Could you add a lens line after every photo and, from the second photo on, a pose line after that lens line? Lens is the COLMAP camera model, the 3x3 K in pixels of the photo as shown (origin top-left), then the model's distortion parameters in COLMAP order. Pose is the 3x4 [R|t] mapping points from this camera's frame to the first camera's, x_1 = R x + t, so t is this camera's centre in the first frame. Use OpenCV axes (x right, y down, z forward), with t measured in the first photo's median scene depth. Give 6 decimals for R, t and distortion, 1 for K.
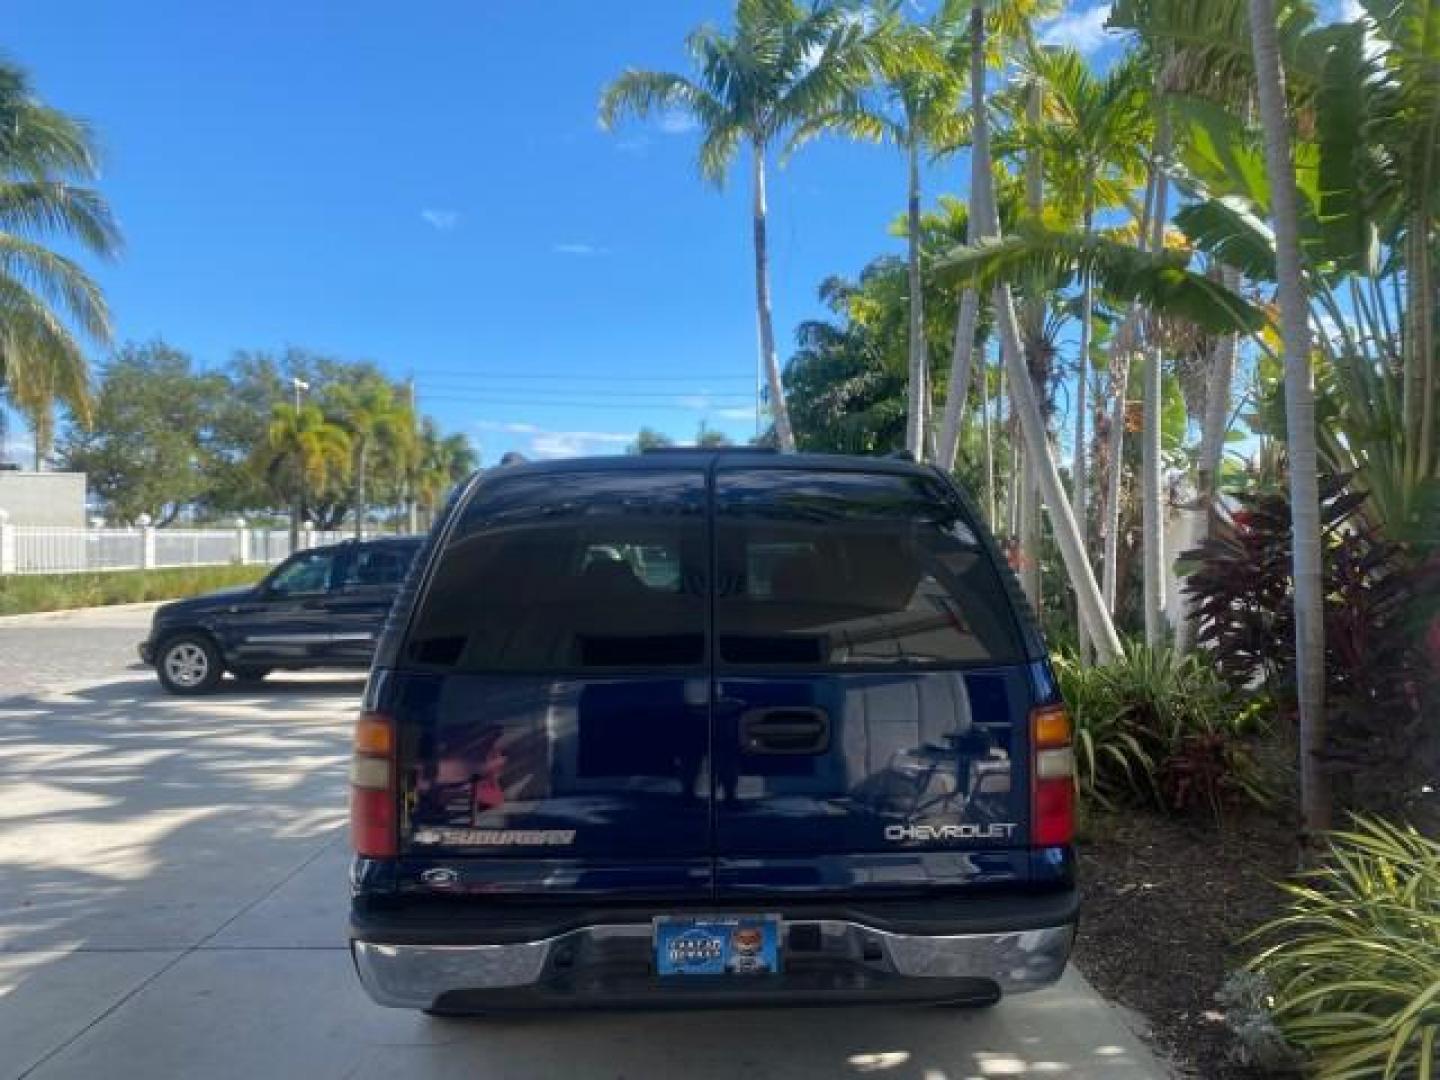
lens RADIAL K [[1103.4, 0, 719.0], [0, 1103.4, 533.6], [0, 0, 1]] dist [-0.003107, -0.000742]
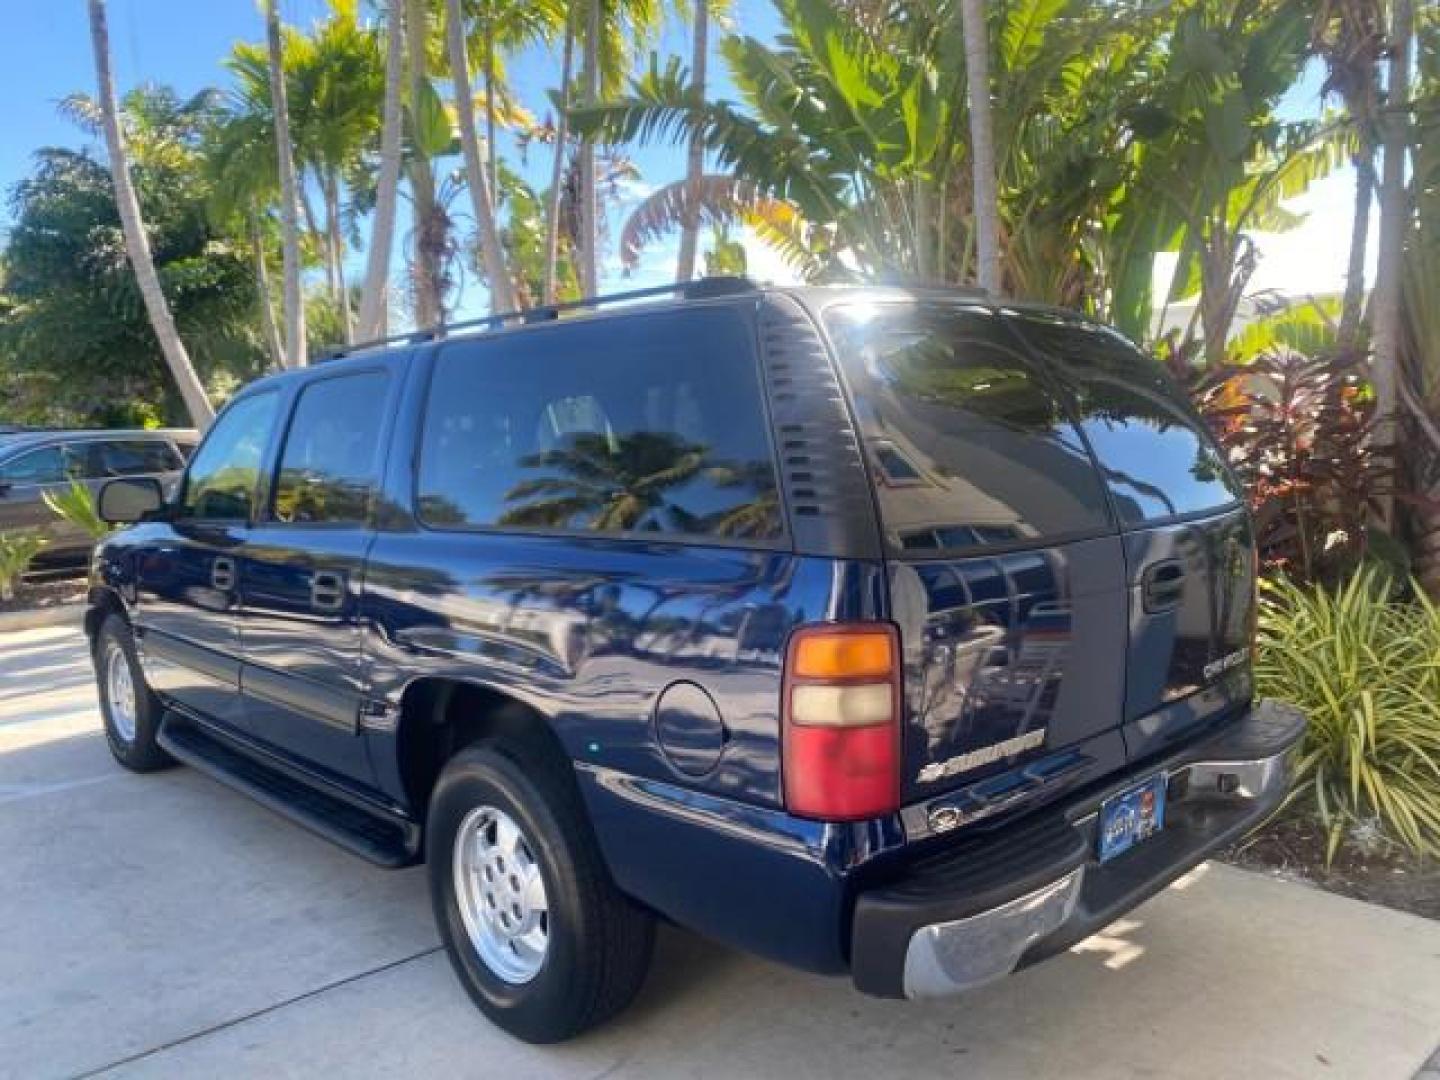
lens RADIAL K [[1109.0, 0, 723.4], [0, 1109.0, 536.4], [0, 0, 1]] dist [-0.004697, -0.002033]
pose [[0.748928, -0.076177, 0.658258, -0.169868], [0.008556, 0.994399, 0.105342, 0.006049], [-0.662596, -0.073261, 0.745385, 0.105407]]
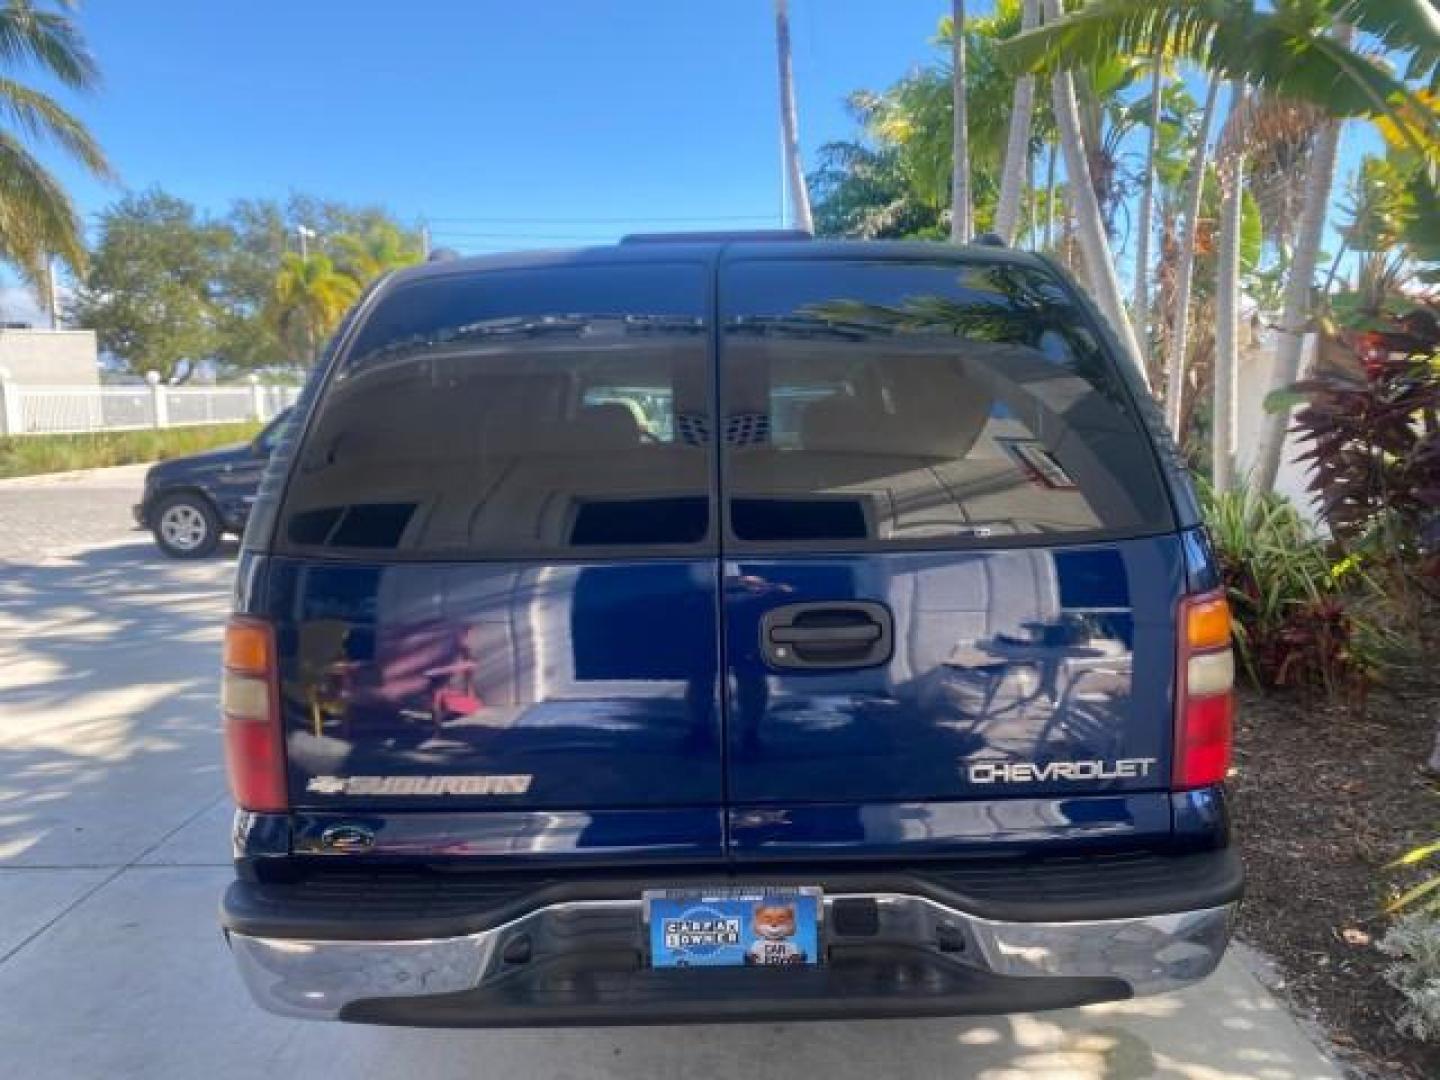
lens RADIAL K [[1105.2, 0, 710.7], [0, 1105.2, 536.2], [0, 0, 1]] dist [0.004209, 0.002213]
pose [[0.999391, -0.012810, -0.032444, 0.002066], [0.017125, 0.990503, 0.136421, 0.004142], [0.030388, -0.136894, 0.990120, 0.062141]]
